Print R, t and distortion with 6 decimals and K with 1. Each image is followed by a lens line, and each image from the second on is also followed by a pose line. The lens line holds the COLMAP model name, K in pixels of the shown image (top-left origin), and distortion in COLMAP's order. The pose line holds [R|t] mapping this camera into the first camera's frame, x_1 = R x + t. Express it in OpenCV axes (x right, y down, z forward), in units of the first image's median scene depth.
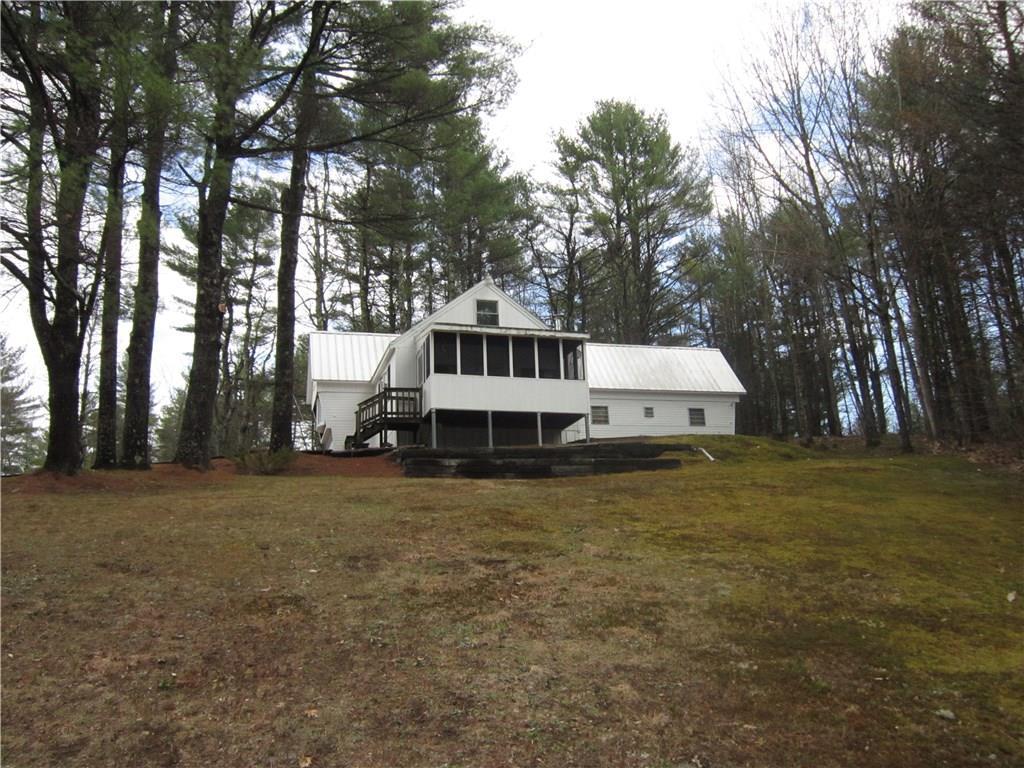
lens RADIAL K [[841.0, 0, 516.4], [0, 841.0, 384.5], [0, 0, 1]] dist [-0.041893, 0.005580]
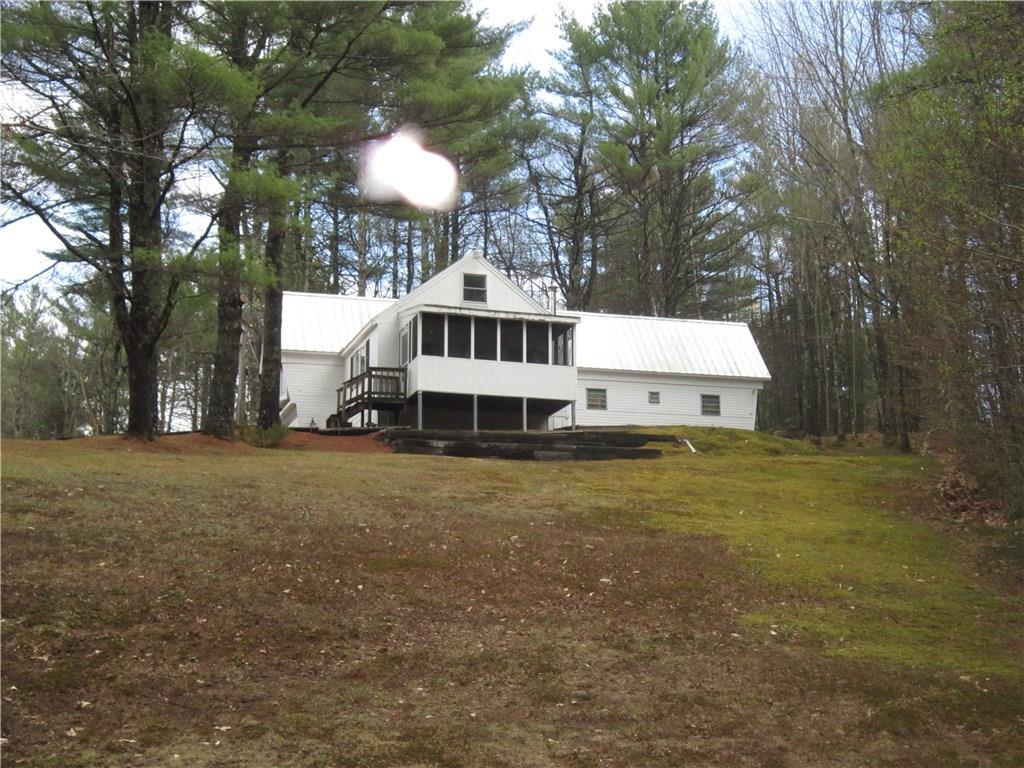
lens RADIAL K [[1538.9, 0, 512.0], [0, 1538.9, 384.0], [0, 0, 1]] dist [-0.142047, -0.000552]
pose [[0.999245, 0.037487, 0.010227, -0.007352], [-0.037886, 0.998397, 0.042050, -0.057131], [-0.008634, -0.042406, 0.999063, -0.789378]]
